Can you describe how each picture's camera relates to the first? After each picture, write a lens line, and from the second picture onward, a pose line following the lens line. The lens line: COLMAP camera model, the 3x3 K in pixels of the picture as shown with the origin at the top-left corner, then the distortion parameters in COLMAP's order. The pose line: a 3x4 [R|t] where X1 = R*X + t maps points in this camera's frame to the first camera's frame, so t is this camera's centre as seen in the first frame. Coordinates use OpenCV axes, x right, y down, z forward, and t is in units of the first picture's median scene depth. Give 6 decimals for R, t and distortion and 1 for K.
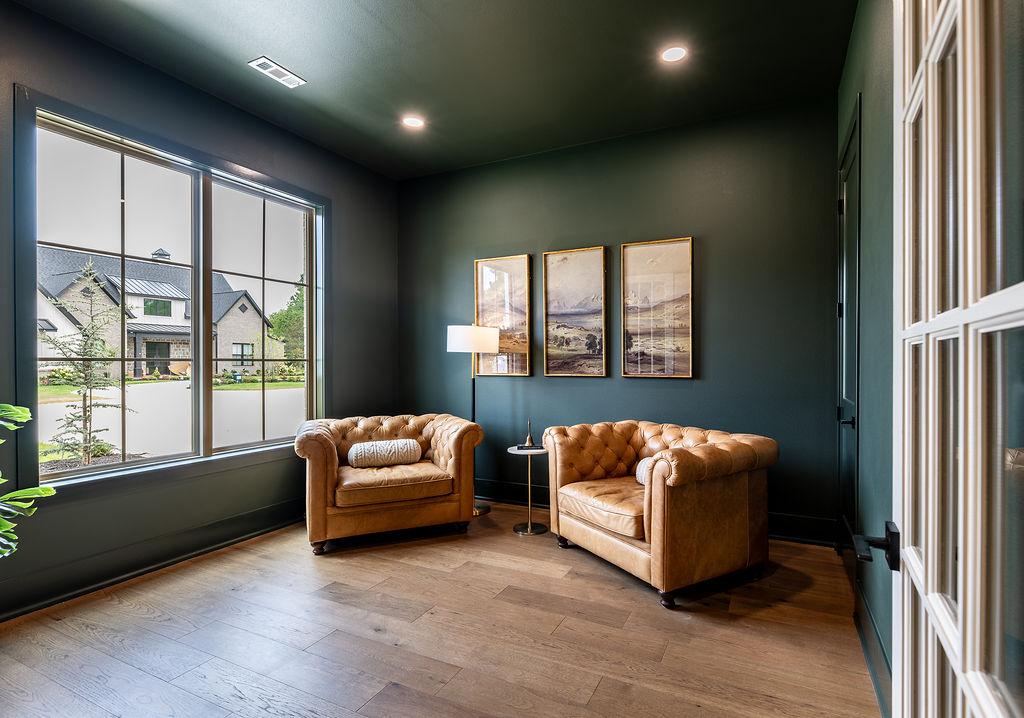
lens RADIAL K [[516.8, 0, 512.0], [0, 516.8, 359.0], [0, 0, 1]] dist [0.001187, 0.000305]
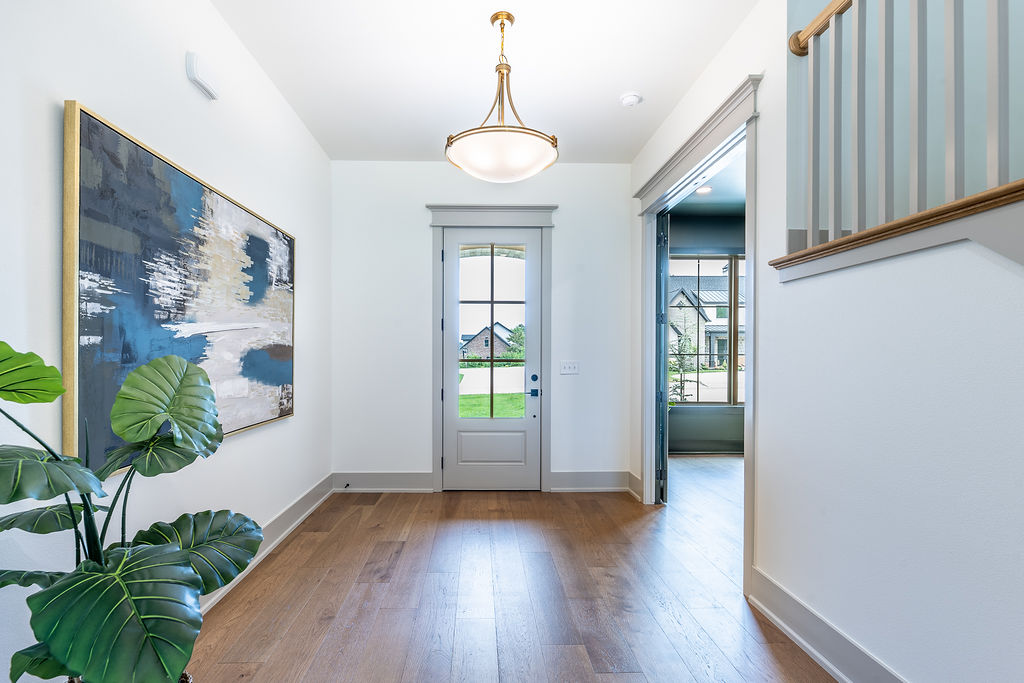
lens RADIAL K [[491.6, 0, 512.3], [0, 491.6, 353.9], [0, 0, 1]] dist [0.000927, 0.000220]
pose [[0.528431, 0.002063, -0.848974, 0.296382], [-0.000426, 0.999998, 0.002165, -0.004211], [0.848976, -0.000782, 0.528431, -0.378808]]
